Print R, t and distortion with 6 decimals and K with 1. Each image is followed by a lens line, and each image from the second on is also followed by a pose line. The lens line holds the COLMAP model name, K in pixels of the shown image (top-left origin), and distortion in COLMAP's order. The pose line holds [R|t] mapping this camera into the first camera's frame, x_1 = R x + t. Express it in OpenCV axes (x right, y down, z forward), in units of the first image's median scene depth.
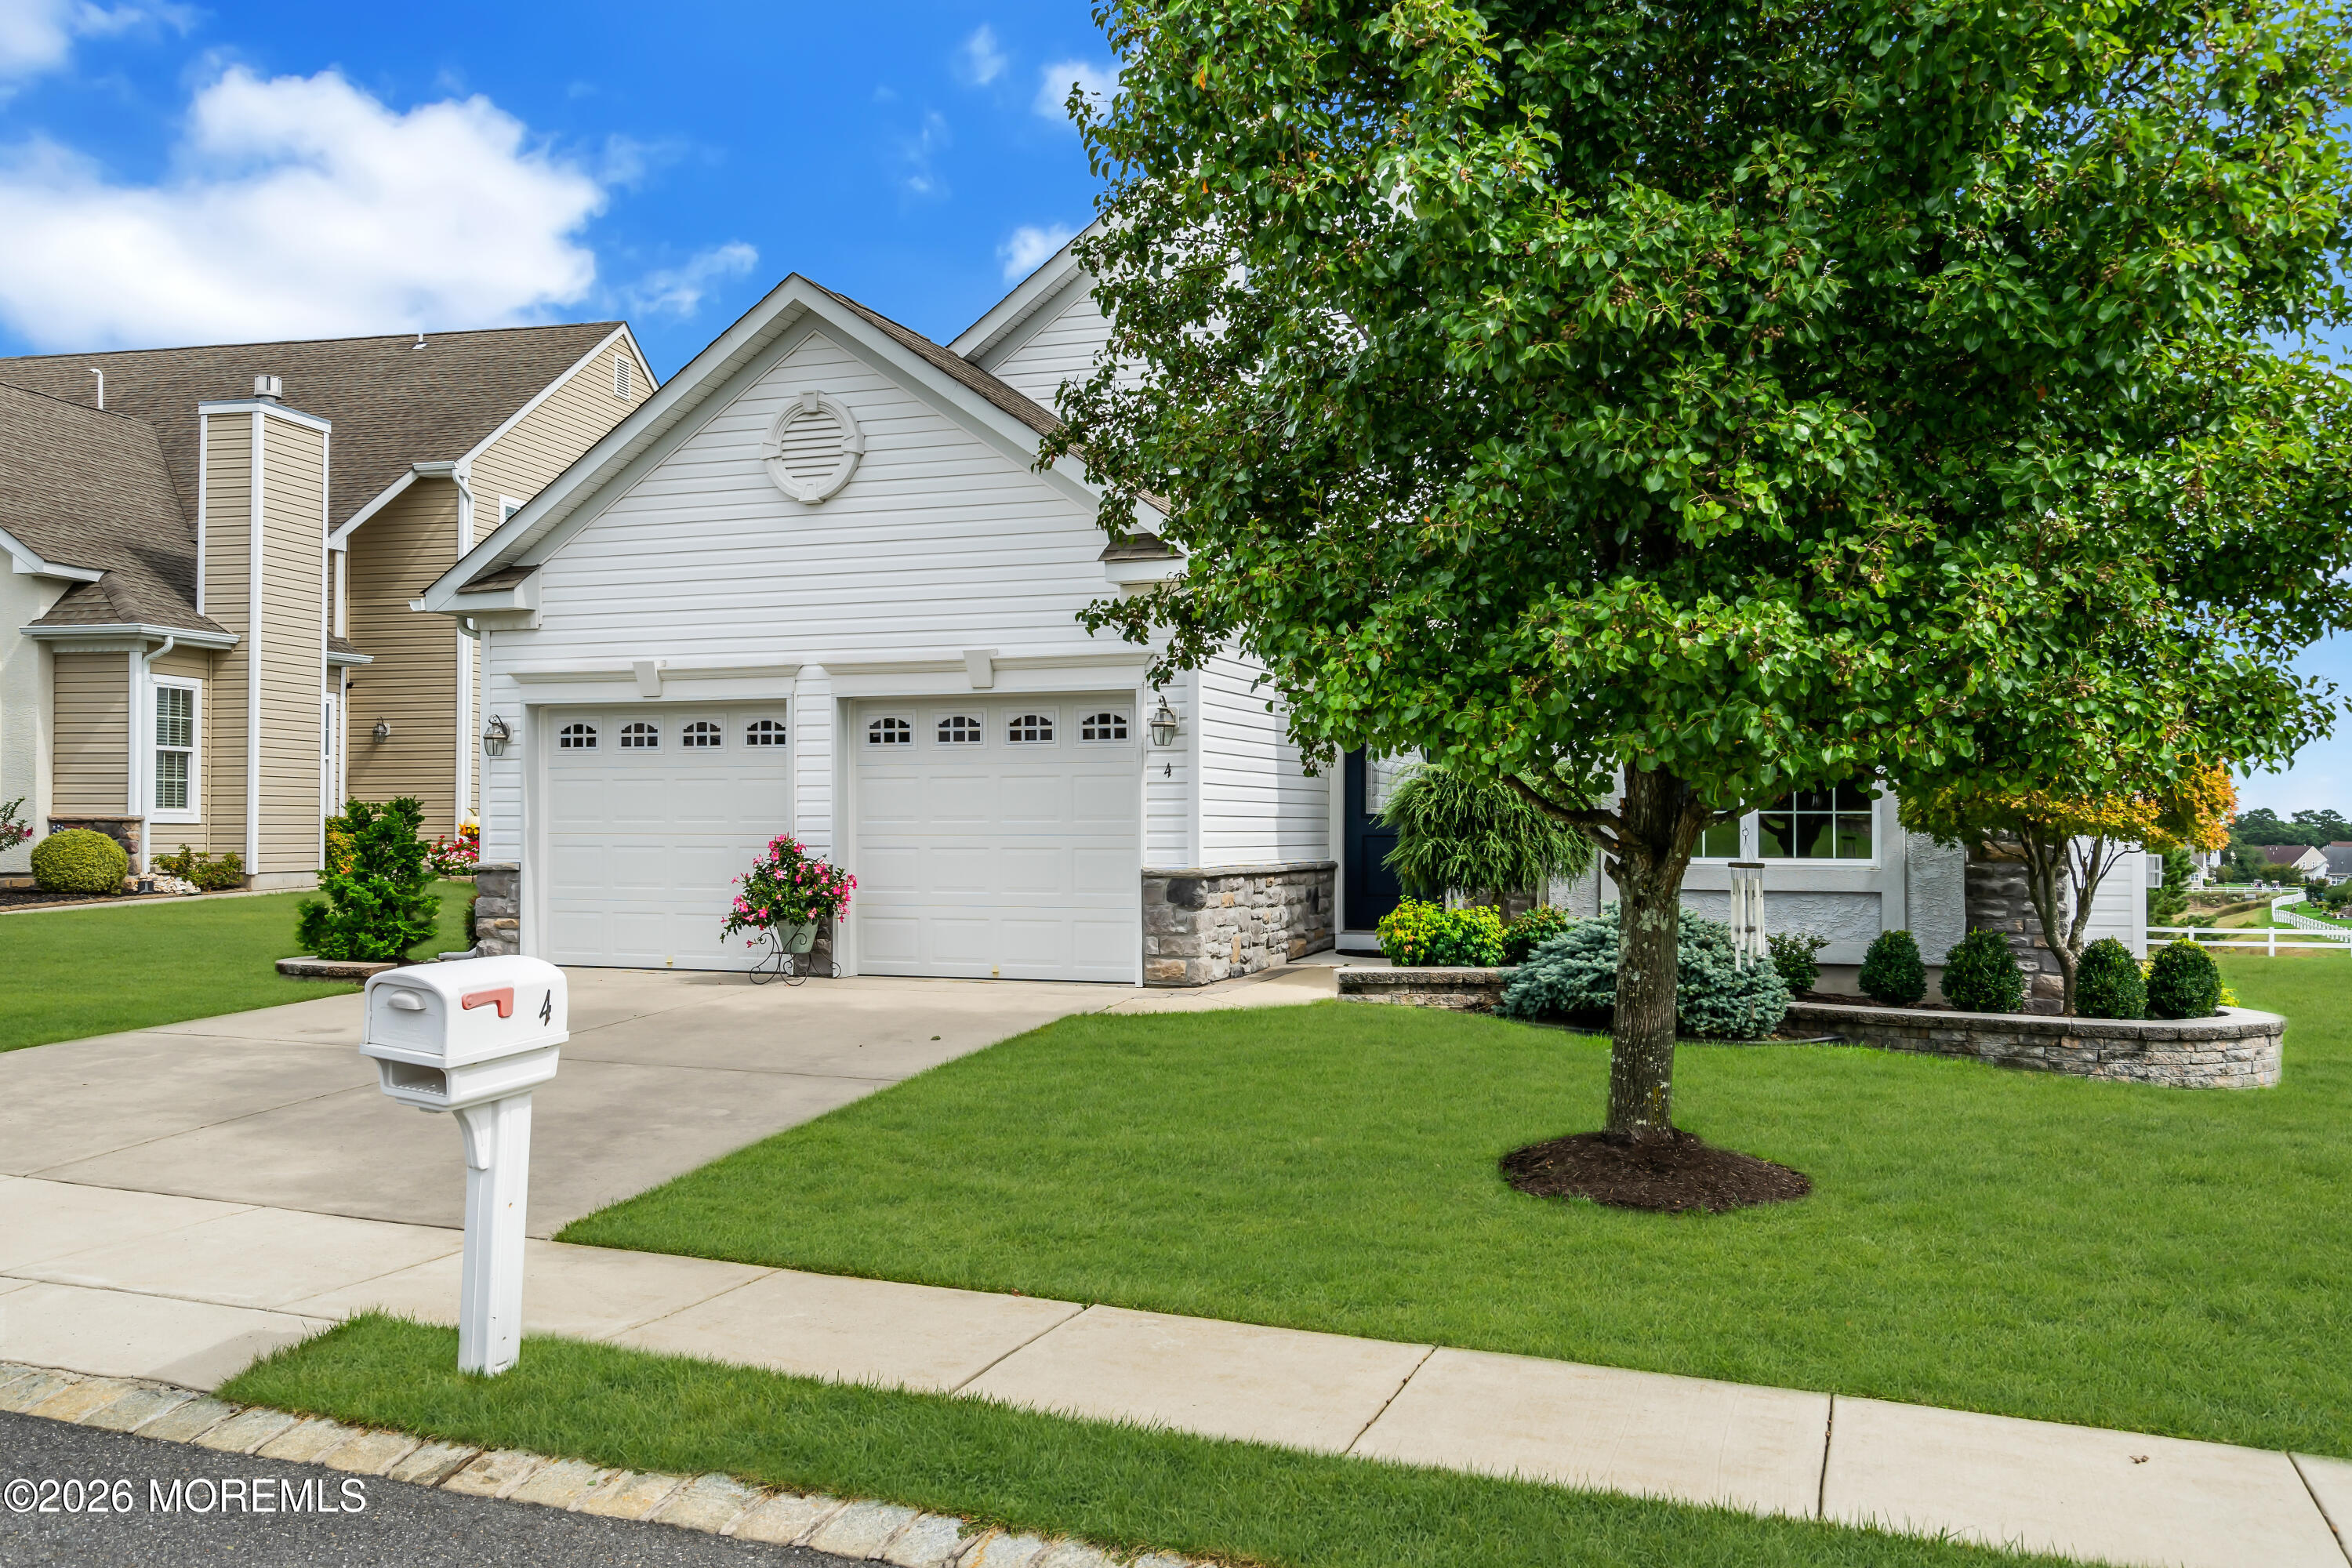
lens RADIAL K [[1992.0, 0, 1176.0], [0, 1992.0, 784.0], [0, 0, 1]] dist [0.002043, 0.000707]
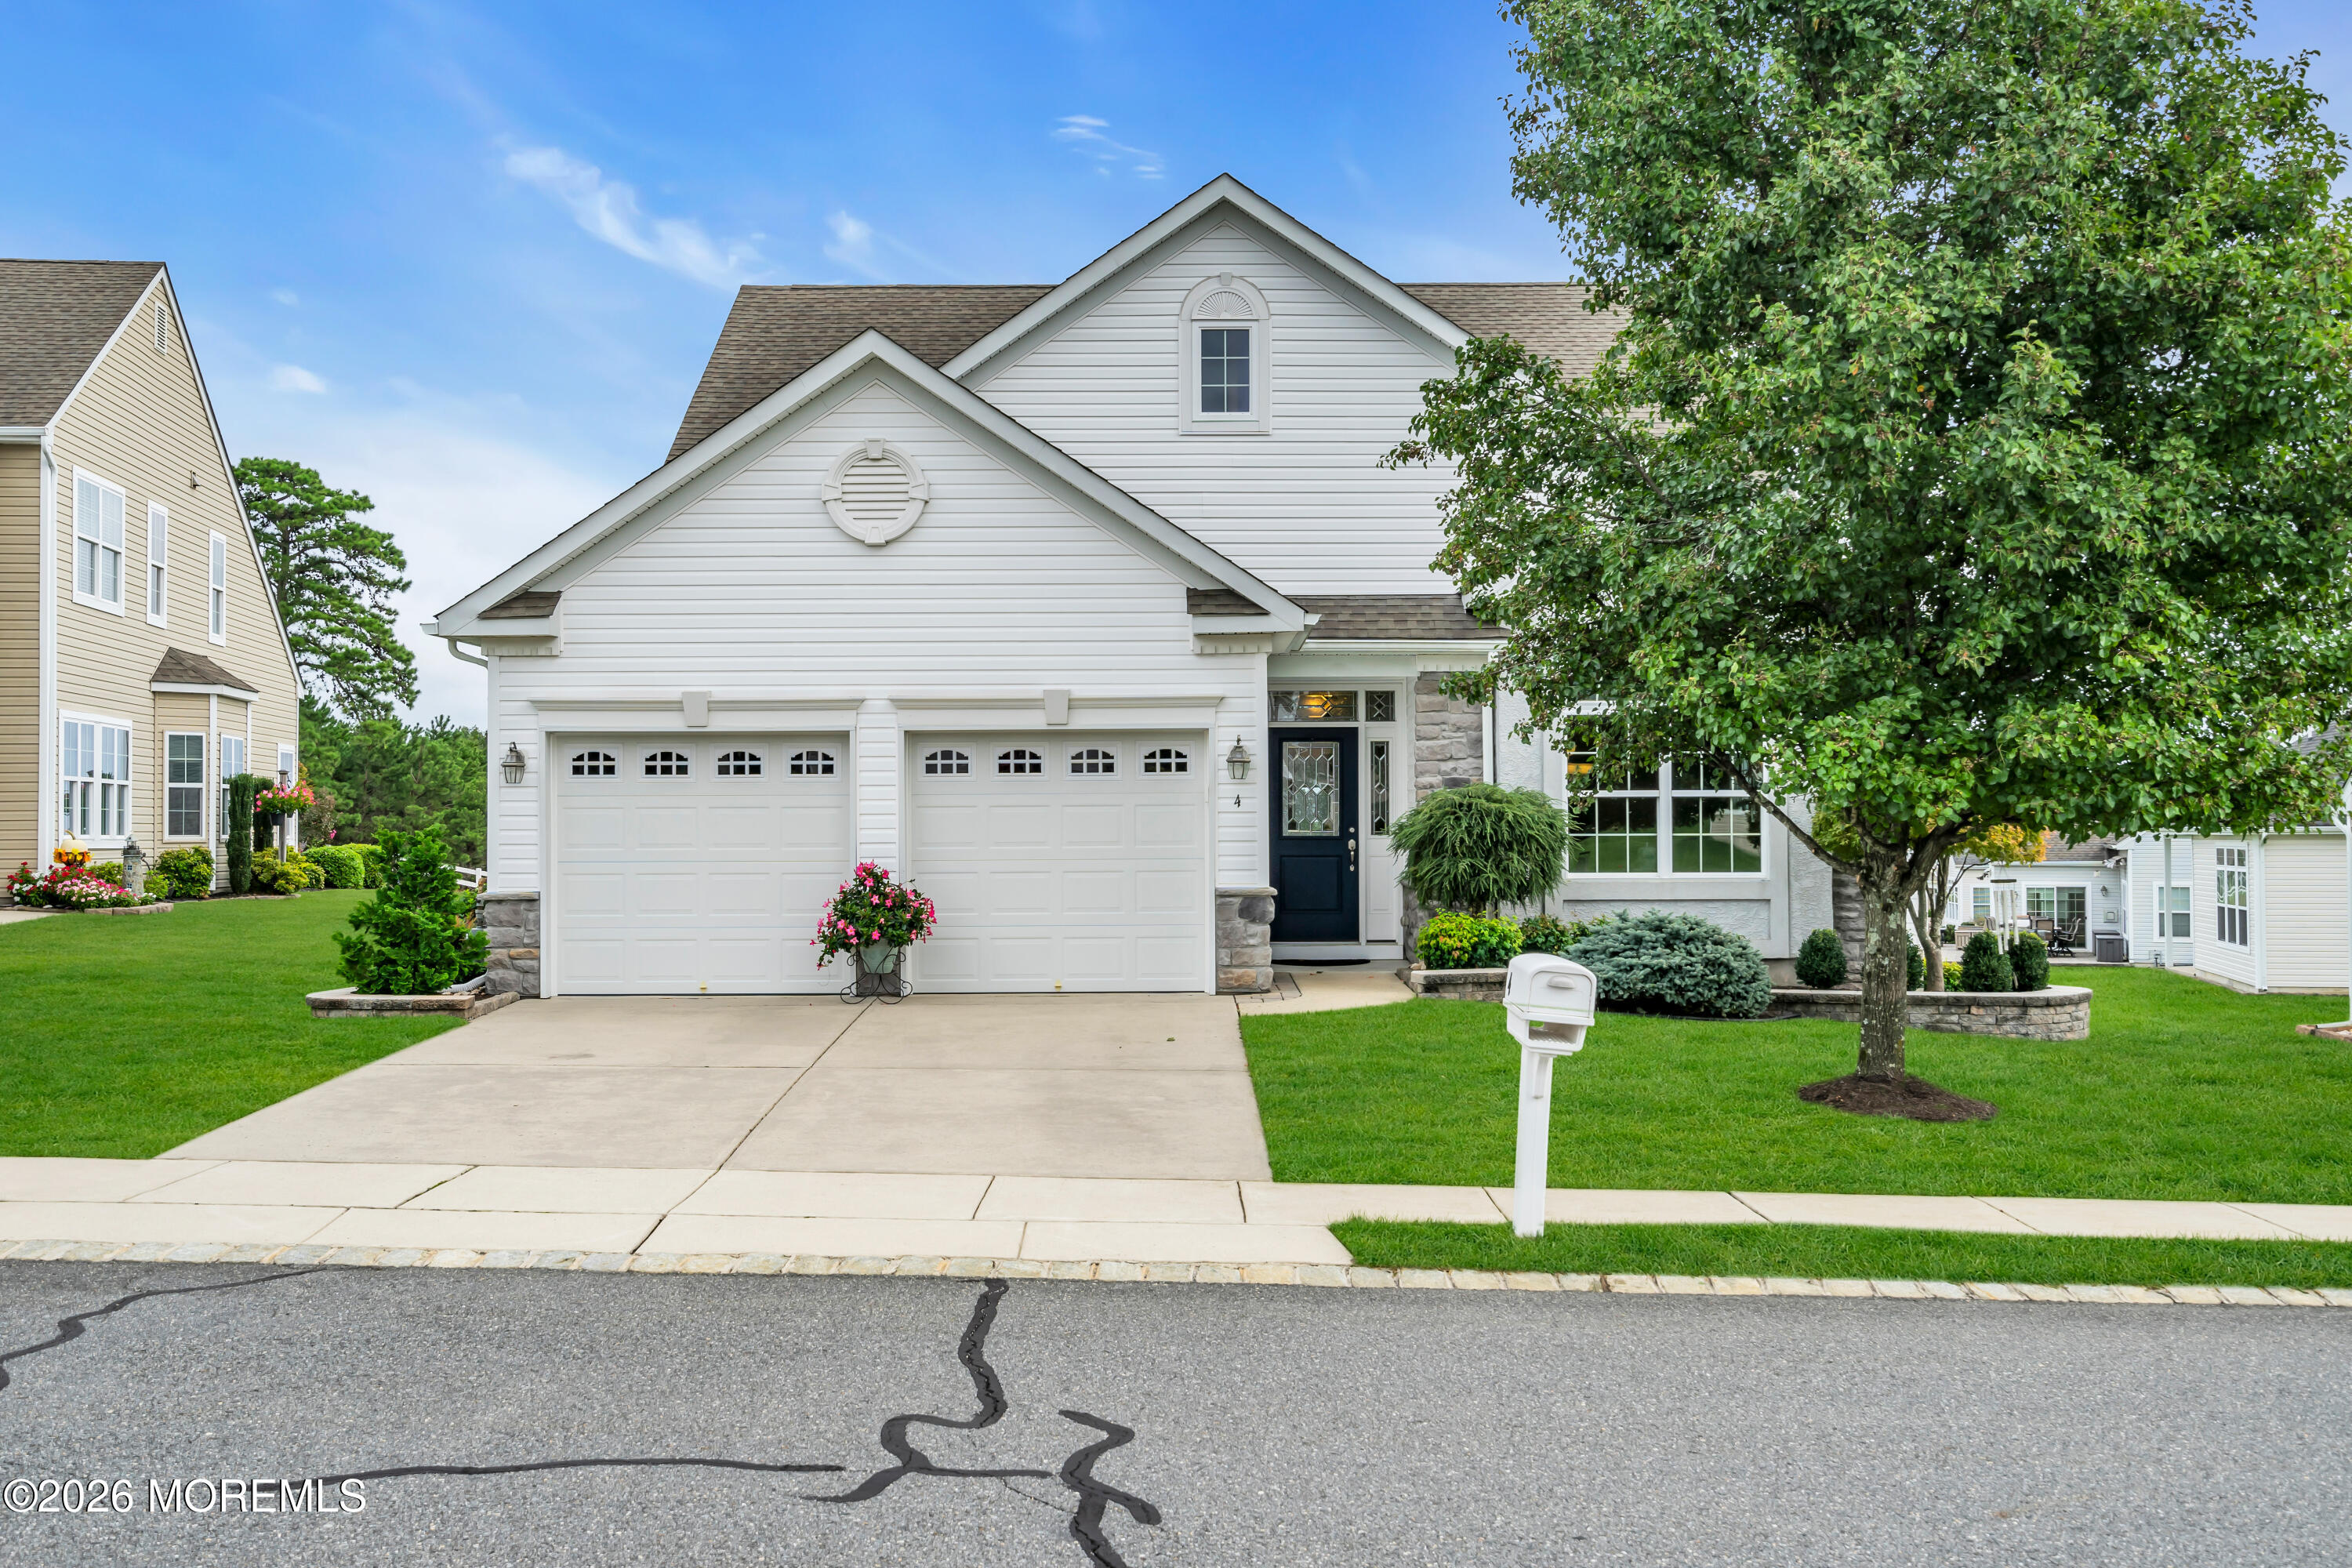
lens RADIAL K [[2321.1, 0, 1184.7], [0, 2321.1, 730.3], [0, 0, 1]] dist [-0.000253, 0.005938]
pose [[0.935038, 0.009585, 0.354417, -0.475359], [-0.001628, 0.999740, -0.022742, -0.016063], [-0.354543, 0.020687, 0.934811, -0.205981]]
